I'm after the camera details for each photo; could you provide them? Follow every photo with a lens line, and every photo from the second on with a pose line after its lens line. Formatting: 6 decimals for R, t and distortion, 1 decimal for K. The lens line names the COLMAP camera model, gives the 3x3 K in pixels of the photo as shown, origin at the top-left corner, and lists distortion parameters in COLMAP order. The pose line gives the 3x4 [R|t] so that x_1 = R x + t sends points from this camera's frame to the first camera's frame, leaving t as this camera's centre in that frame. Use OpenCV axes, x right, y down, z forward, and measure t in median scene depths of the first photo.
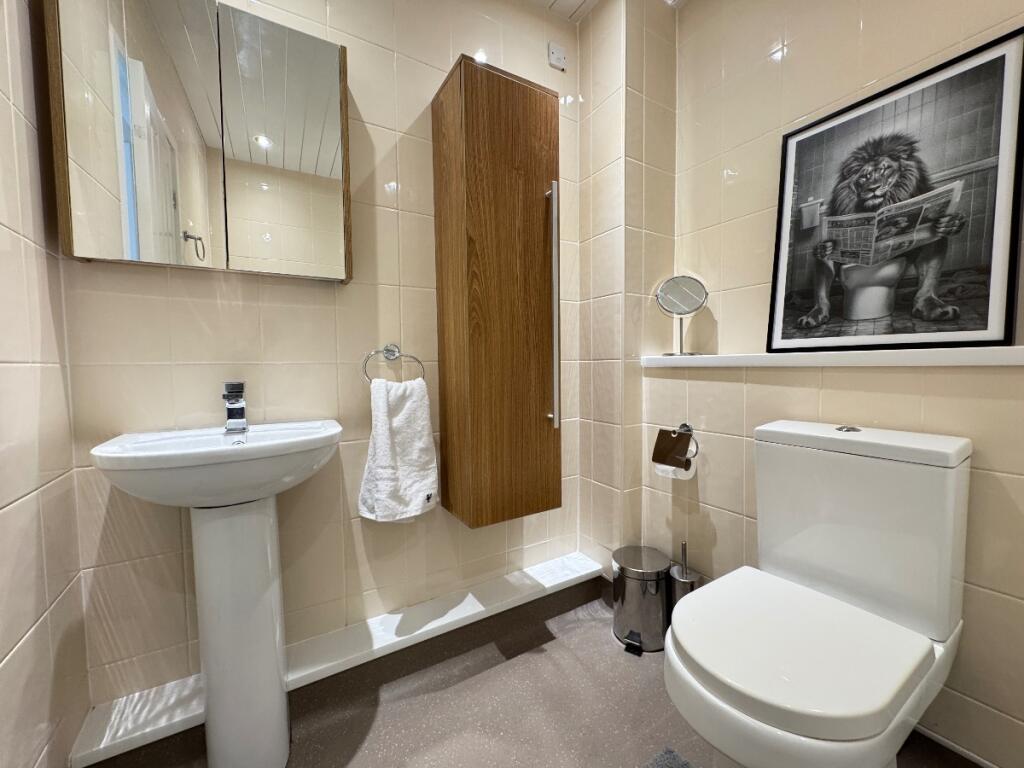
lens RADIAL K [[408.8, 0, 509.0], [0, 408.8, 383.9], [0, 0, 1]] dist [-0.006531, 0.001900]
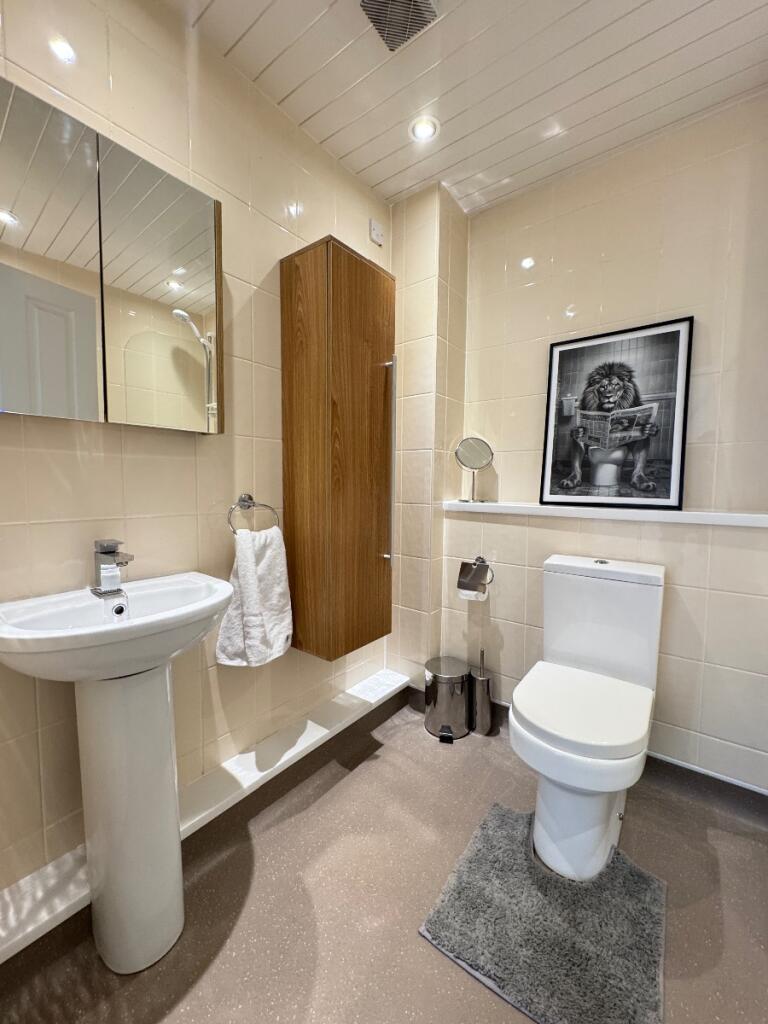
lens RADIAL K [[408.8, 0, 378.8], [0, 408.8, 510.9], [0, 0, 1]] dist [-0.006531, 0.001900]
pose [[0.933999, -0.005125, 0.357238, -0.374979], [-0.003341, 0.999728, 0.023078, -0.087015], [-0.357259, -0.022749, 0.933728, -0.086076]]
